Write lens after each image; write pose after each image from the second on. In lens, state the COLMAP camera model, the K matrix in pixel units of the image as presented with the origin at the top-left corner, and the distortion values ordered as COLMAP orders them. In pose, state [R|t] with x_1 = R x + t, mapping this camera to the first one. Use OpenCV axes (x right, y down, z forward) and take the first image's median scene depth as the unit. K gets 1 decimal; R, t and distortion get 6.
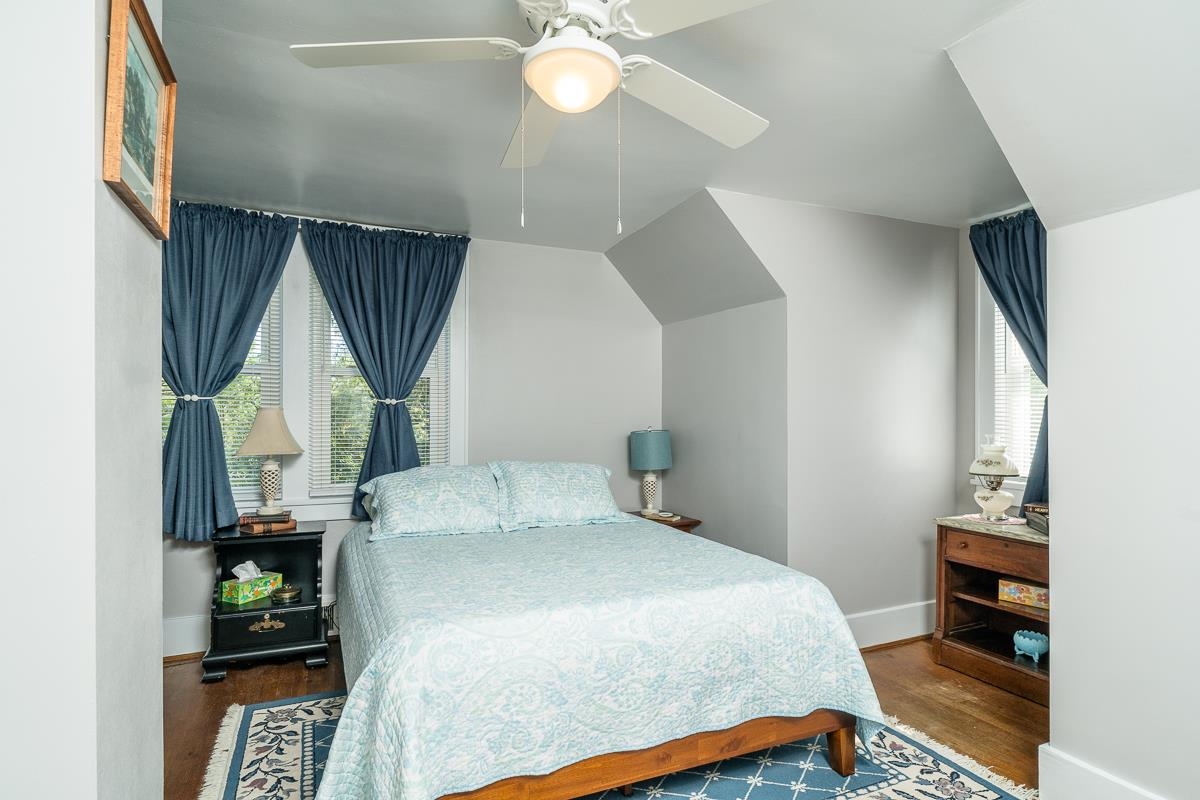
lens RADIAL K [[628.6, 0, 597.7], [0, 628.6, 396.7], [0, 0, 1]] dist [-0.003216, 0.002380]
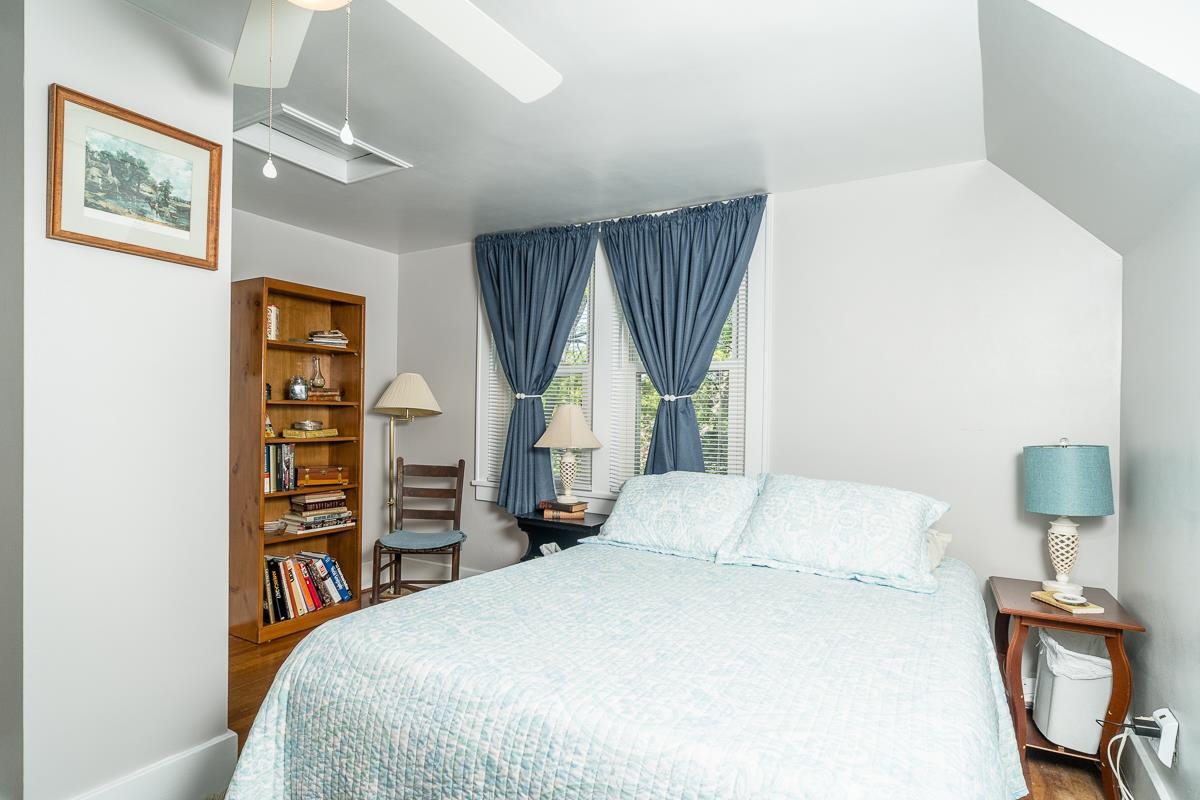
lens RADIAL K [[628.6, 0, 599.9], [0, 628.6, 401.1], [0, 0, 1]] dist [-0.003216, 0.002380]
pose [[0.573608, -0.005545, -0.819111, 0.369475], [0.010335, 0.999946, 0.000469, 0.011160], [0.819065, -0.008735, 0.573635, 0.396517]]
